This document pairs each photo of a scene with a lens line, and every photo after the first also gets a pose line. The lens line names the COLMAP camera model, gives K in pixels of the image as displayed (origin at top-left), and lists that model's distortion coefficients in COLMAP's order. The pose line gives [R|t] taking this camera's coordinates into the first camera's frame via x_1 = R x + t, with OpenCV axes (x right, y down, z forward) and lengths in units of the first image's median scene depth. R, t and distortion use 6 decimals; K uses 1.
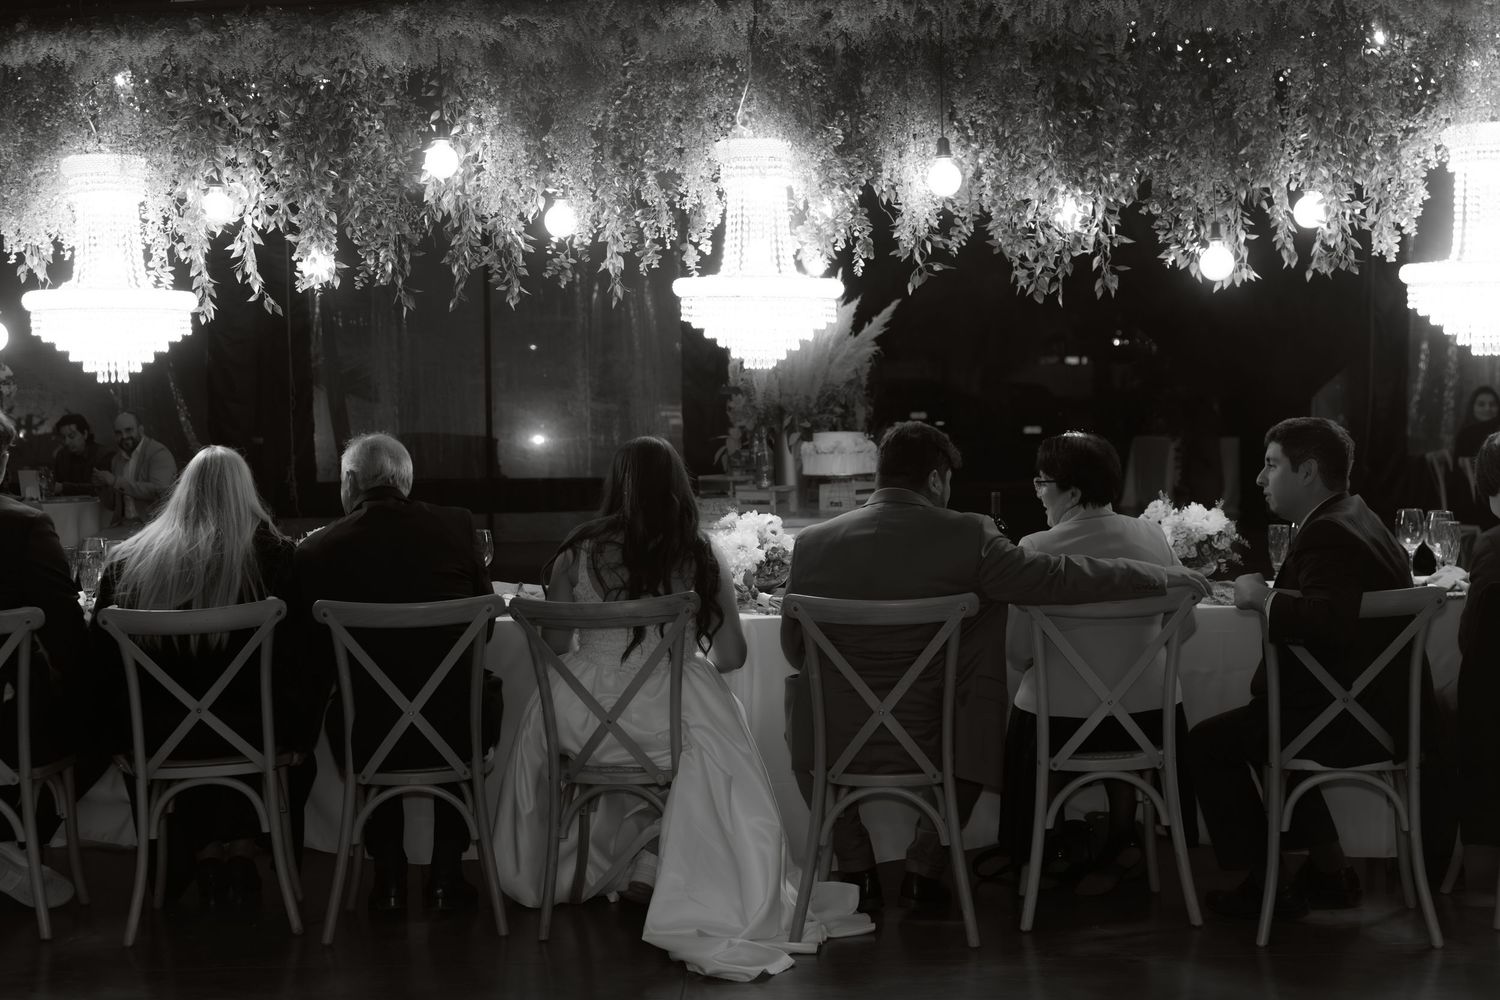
lens RADIAL K [[2224.4, 0, 750.0], [0, 2224.4, 500.0], [0, 0, 1]] dist [0.258467, 0.000461]
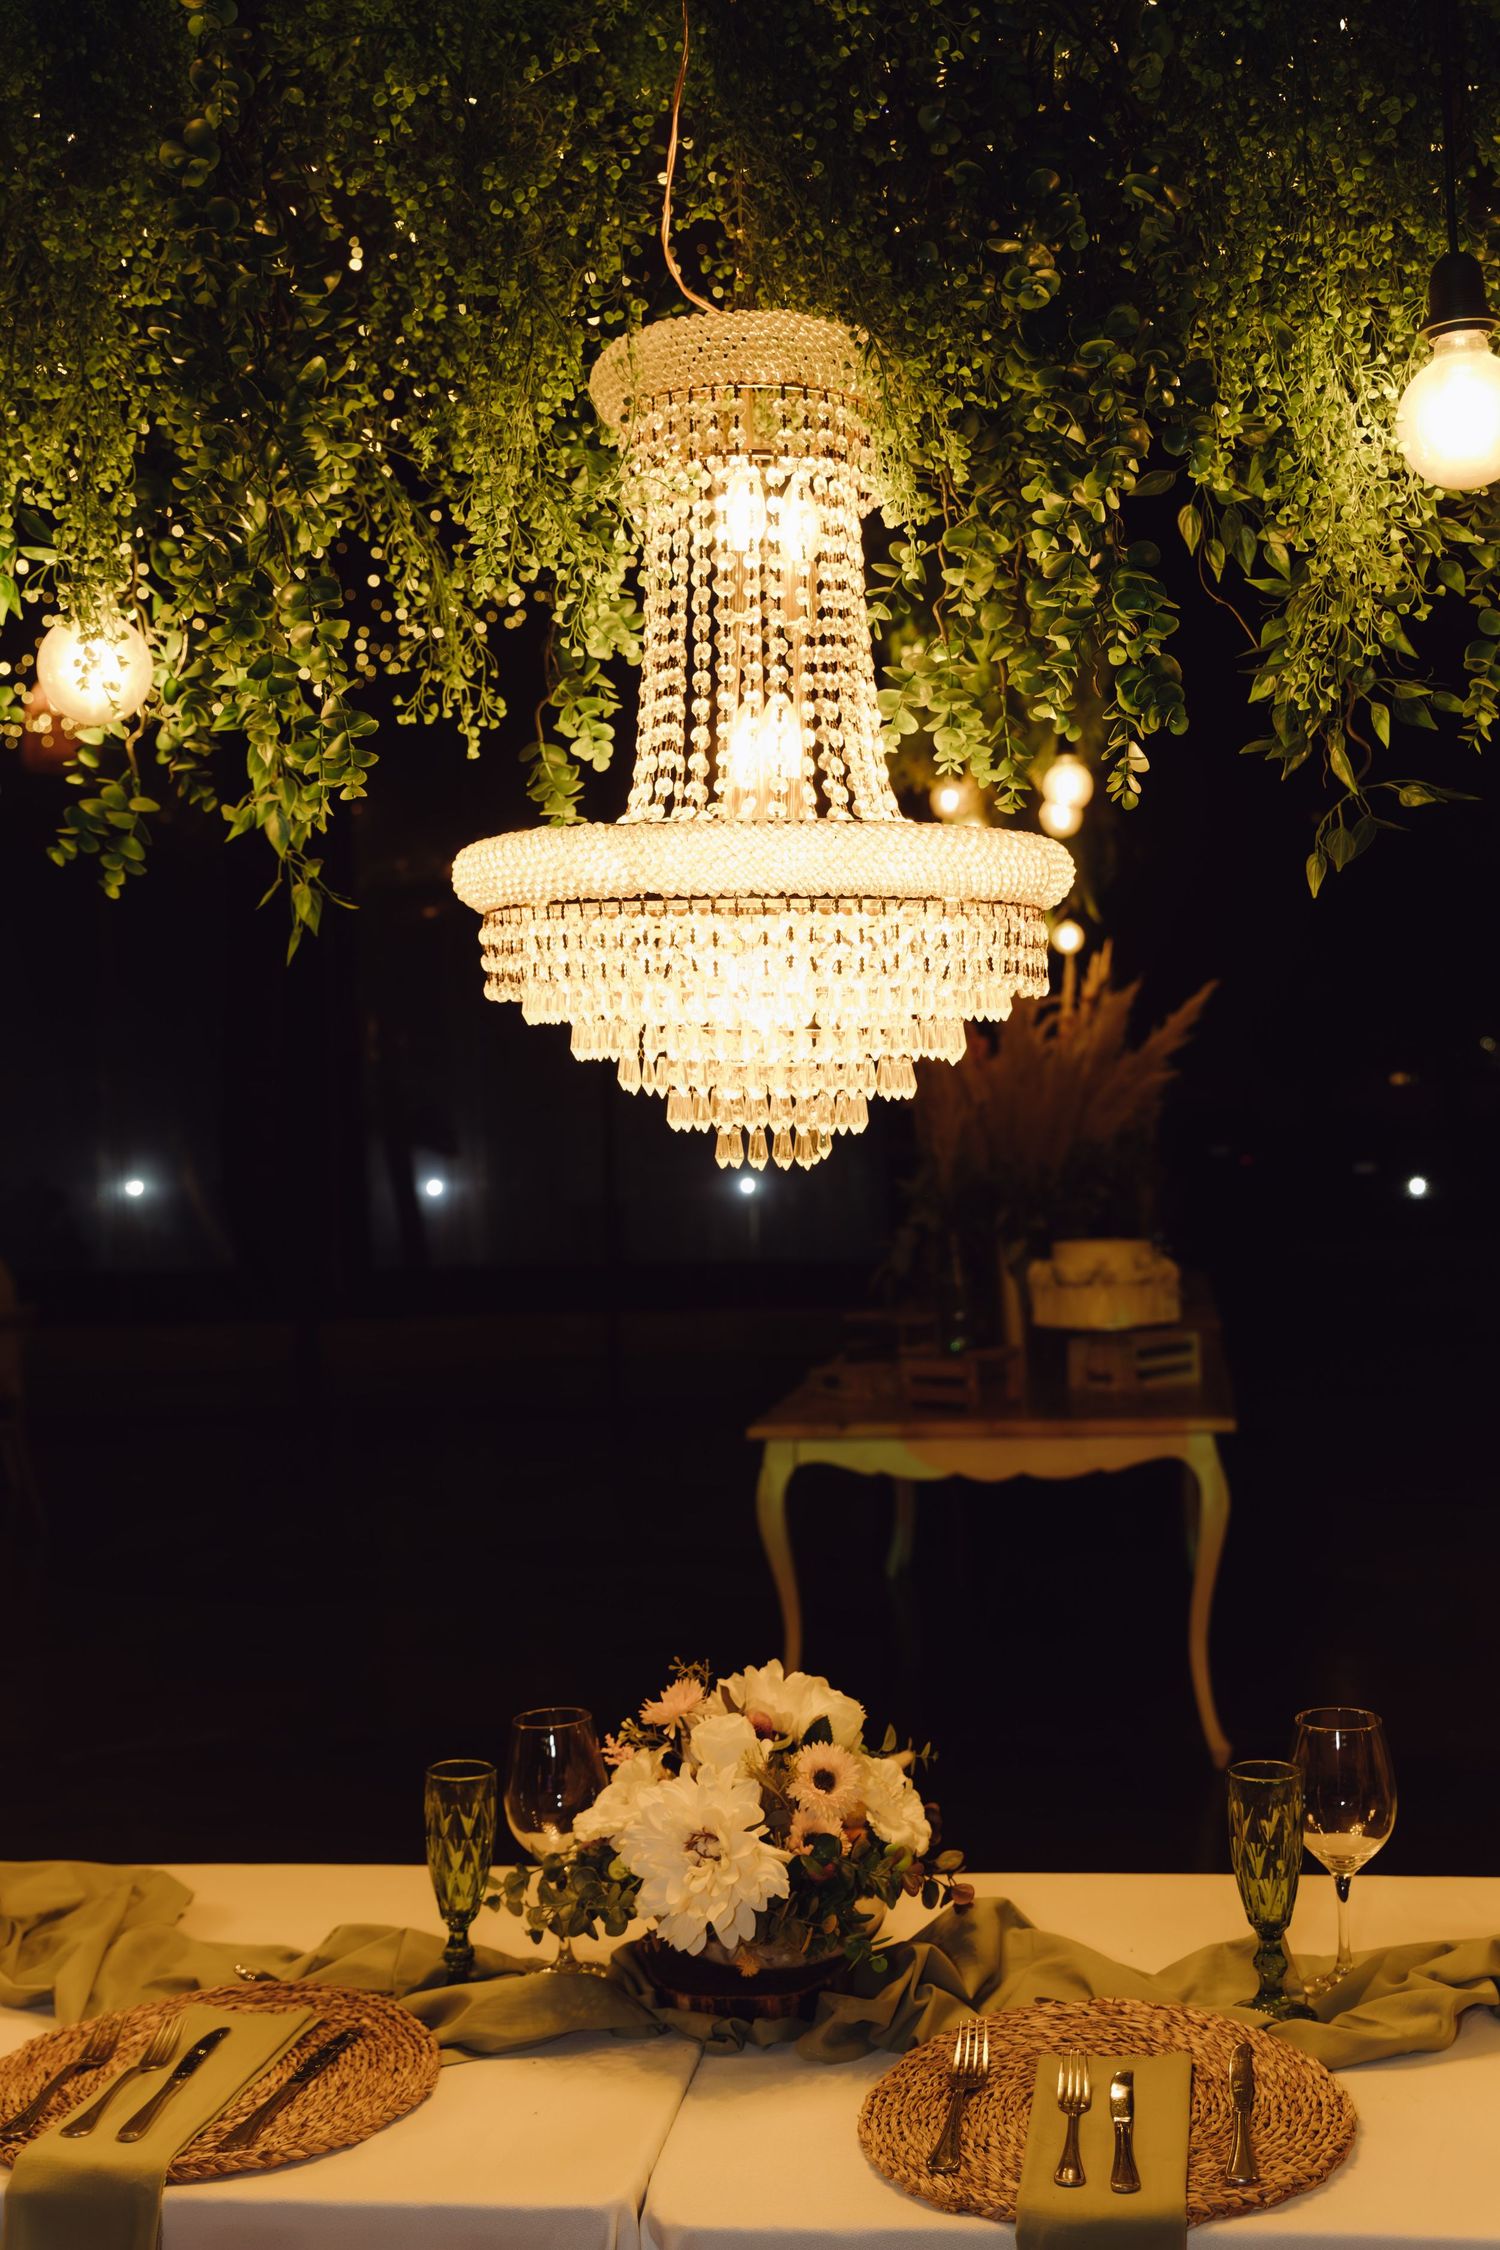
lens RADIAL K [[2549.7, 0, 750.0], [0, 2549.7, 1125.0], [0, 0, 1]] dist [-0.006339, -0.004053]
pose [[0.994486, -0.011866, -0.104197, 0.034029], [0.006937, 0.998845, -0.047540, -0.048412], [0.104641, 0.046555, 0.993420, 0.675756]]
